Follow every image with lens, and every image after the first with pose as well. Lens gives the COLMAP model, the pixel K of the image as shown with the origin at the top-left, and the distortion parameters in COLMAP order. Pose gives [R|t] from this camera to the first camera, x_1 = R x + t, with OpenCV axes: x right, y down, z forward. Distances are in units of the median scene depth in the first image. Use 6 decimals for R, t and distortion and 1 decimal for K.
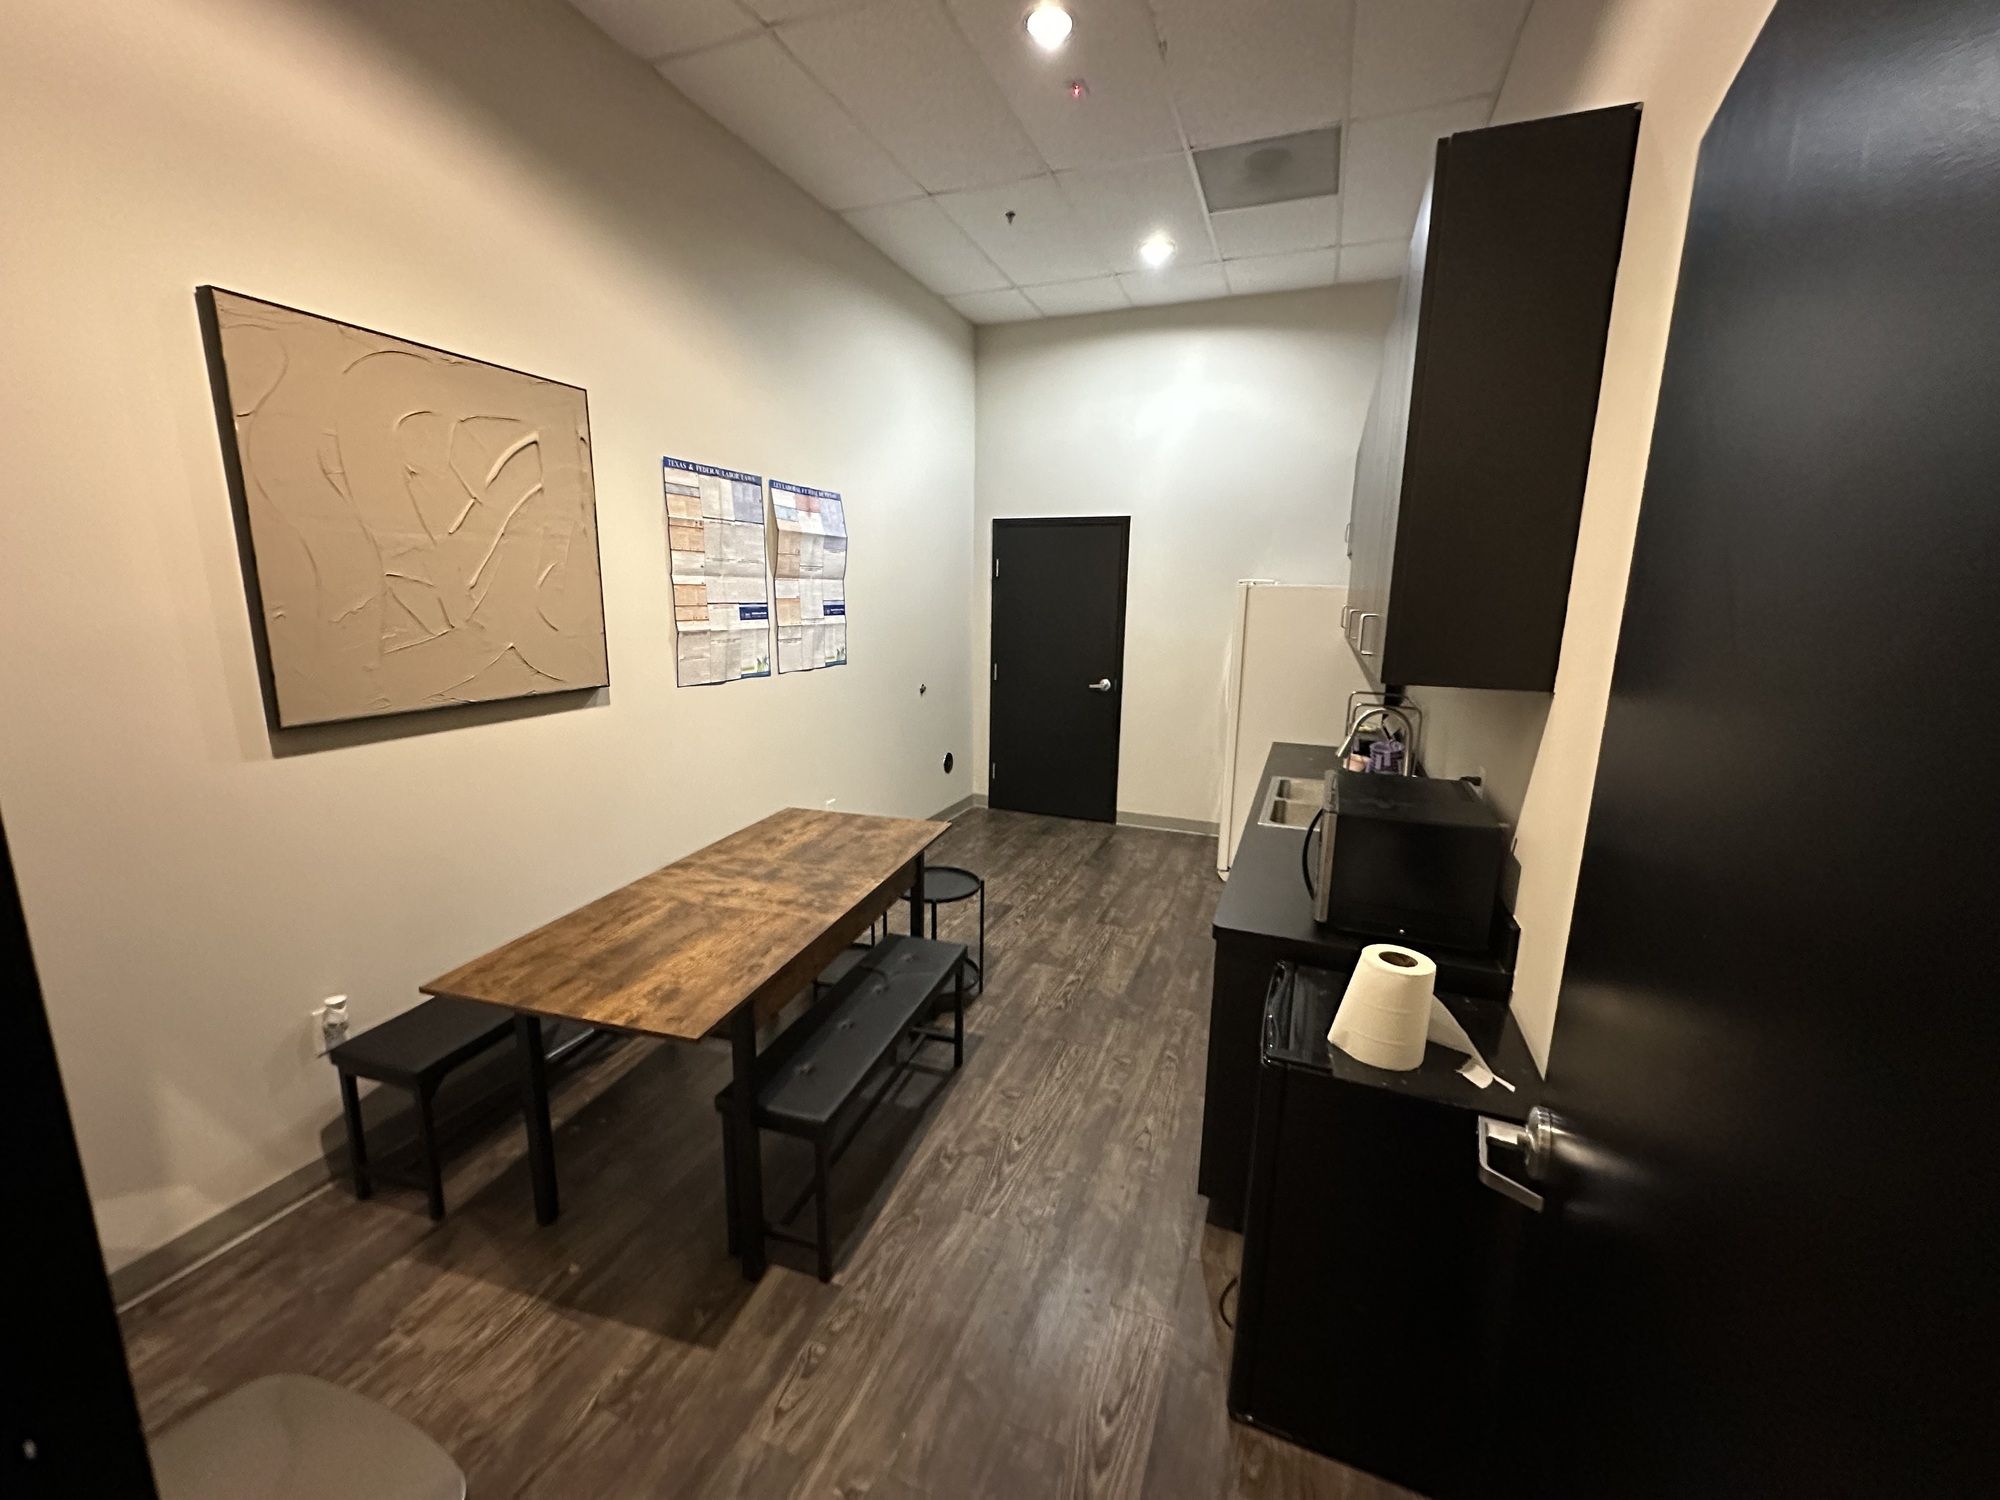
lens RADIAL K [[799.8, 0, 997.7], [0, 799.8, 751.9], [0, 0, 1]] dist [-0.000382, -0.000134]
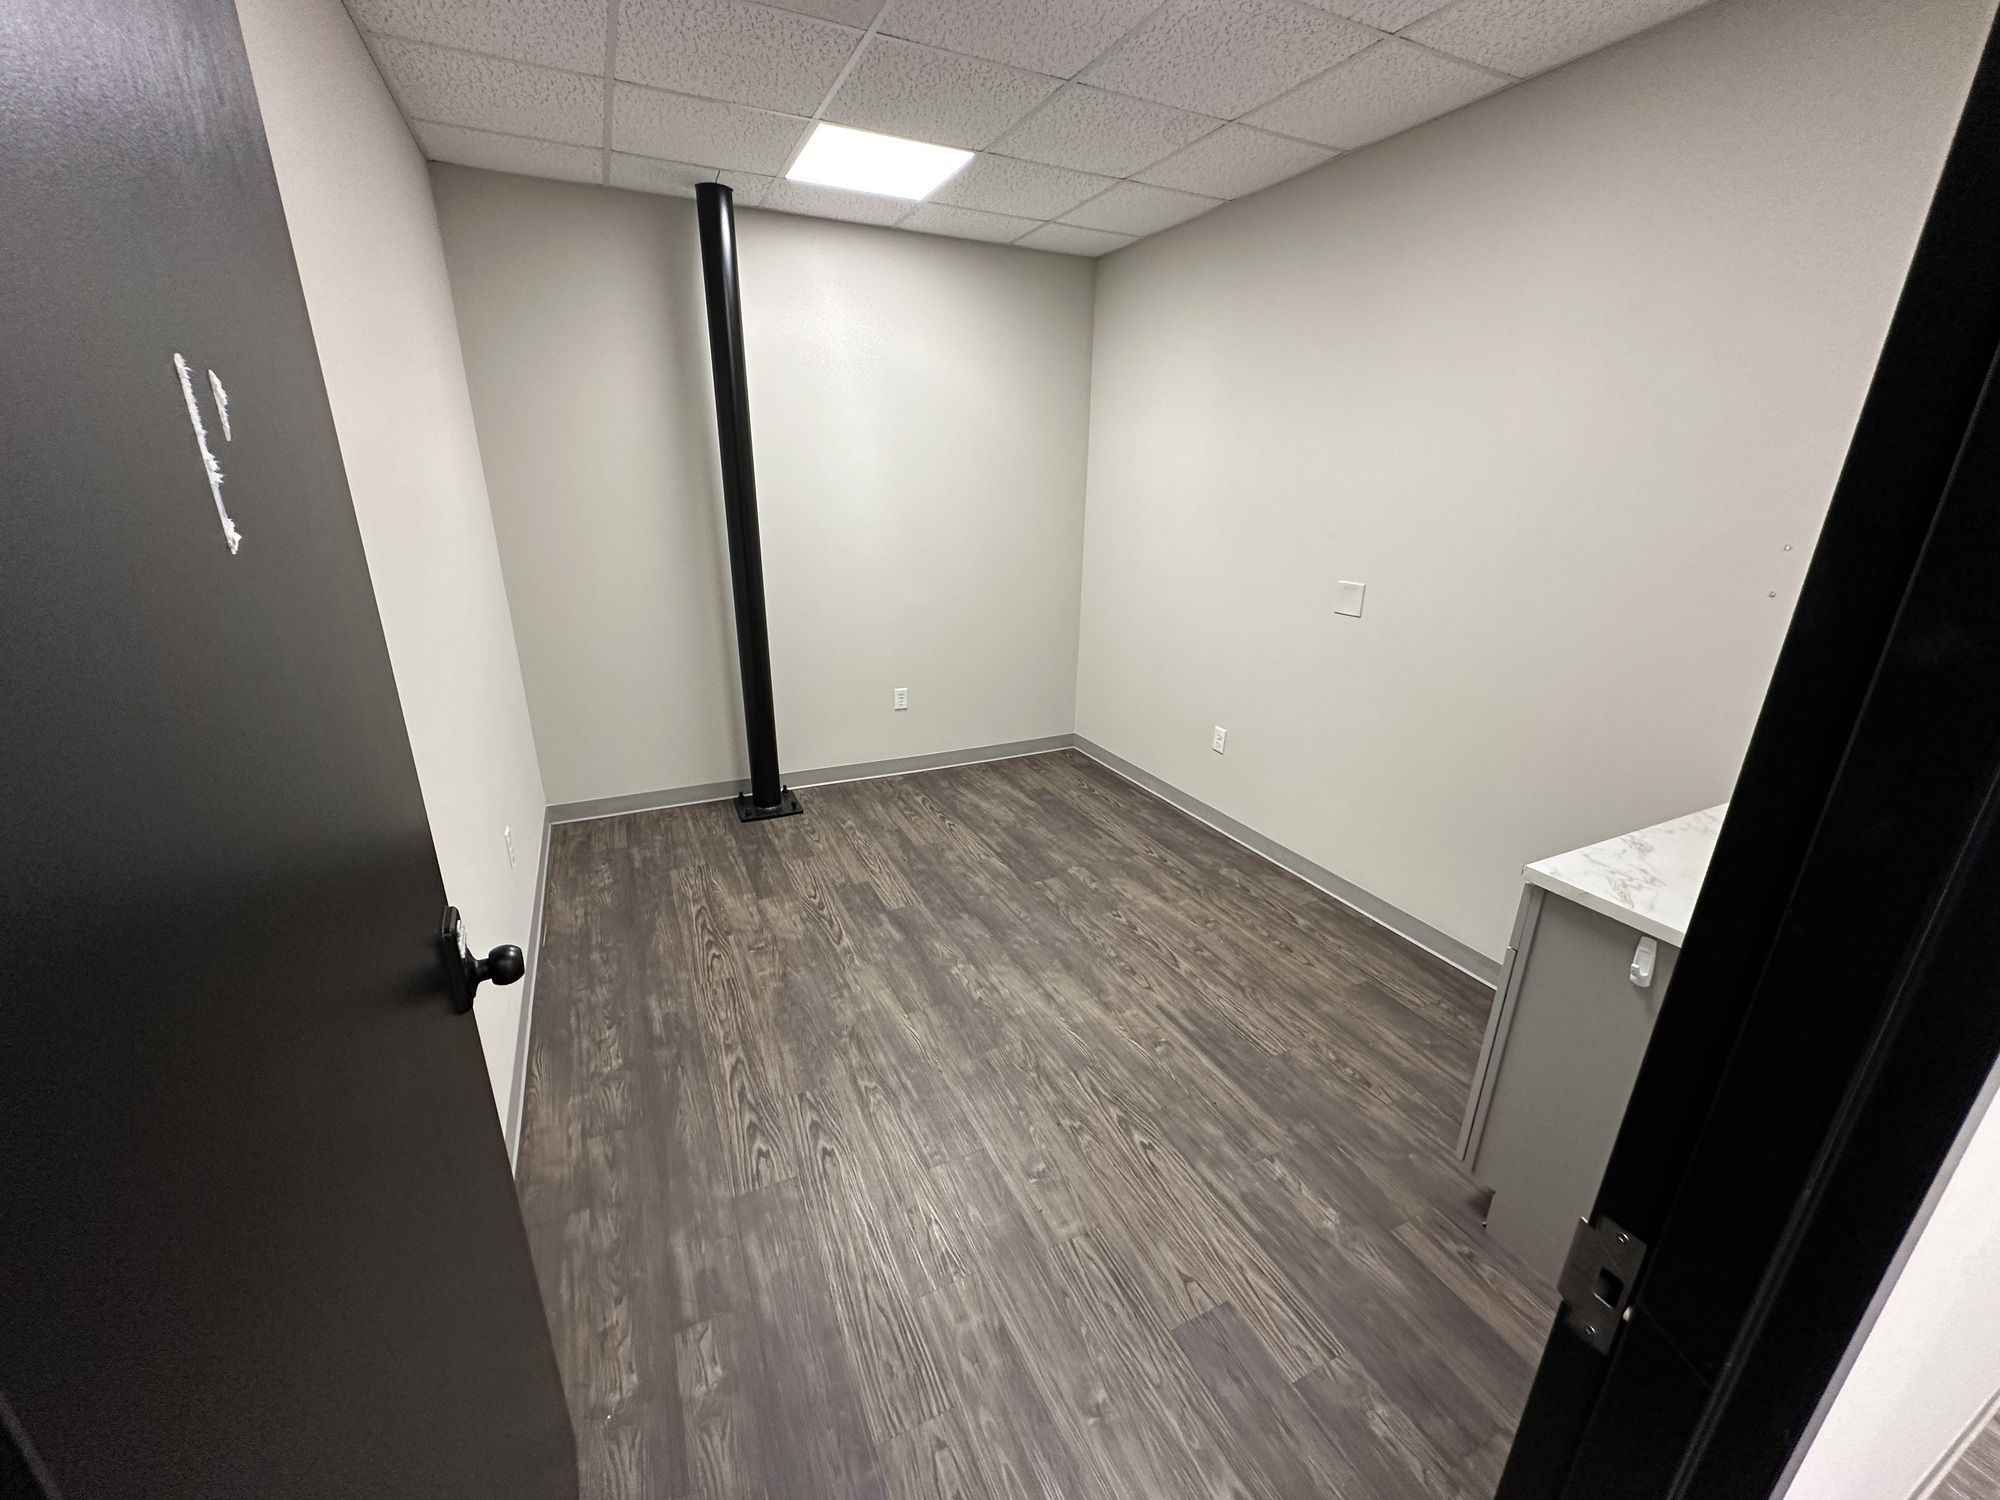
lens RADIAL K [[799.8, 0, 997.7], [0, 799.8, 750.1], [0, 0, 1]] dist [-0.000382, -0.000134]
pose [[-0.673691, 0.212223, -0.707886, 0.509006], [-0.170941, 0.887152, 0.428651, -0.185285], [0.718971, 0.409785, -0.561388, 1.198996]]
